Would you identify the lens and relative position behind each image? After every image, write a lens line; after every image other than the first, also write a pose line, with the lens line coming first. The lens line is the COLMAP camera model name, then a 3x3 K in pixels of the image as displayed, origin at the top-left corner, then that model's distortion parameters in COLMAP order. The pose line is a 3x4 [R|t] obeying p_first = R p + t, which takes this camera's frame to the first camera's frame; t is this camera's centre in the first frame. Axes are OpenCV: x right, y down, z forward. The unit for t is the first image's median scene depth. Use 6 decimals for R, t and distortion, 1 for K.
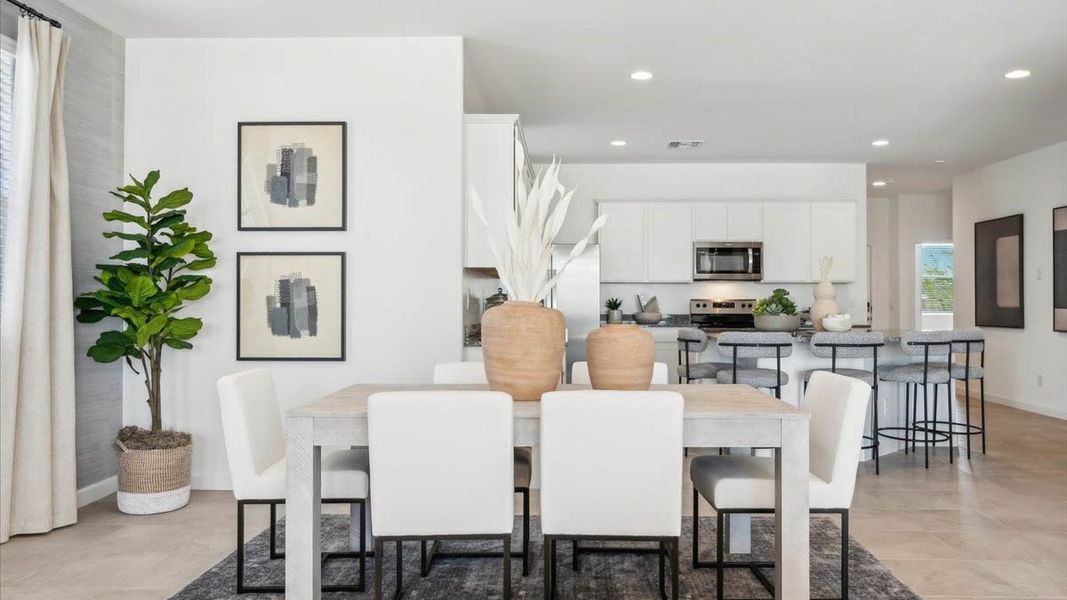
lens RADIAL K [[806.5, 0, 548.3], [0, 806.5, 294.9], [0, 0, 1]] dist [0.001042, 0.000735]
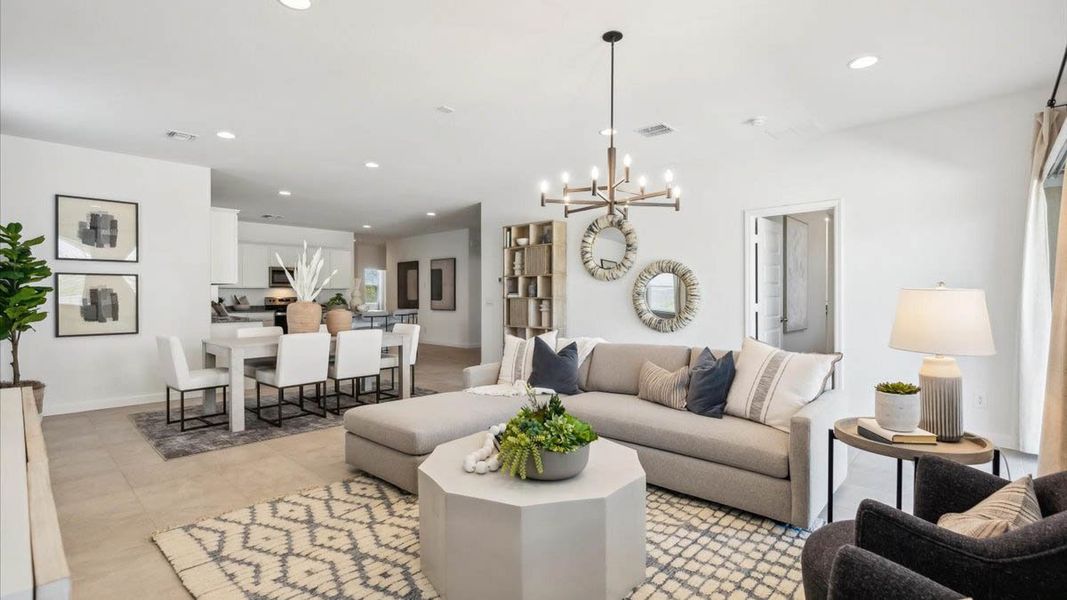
lens RADIAL K [[491.5, 0, 529.2], [0, 491.5, 296.9], [0, 0, 1]] dist [-0.000205, 0.000254]
pose [[0.675991, -0.004679, 0.736895, -0.367213], [-0.003207, 0.999952, 0.009291, -0.011793], [-0.736903, -0.008643, 0.675943, -0.316635]]
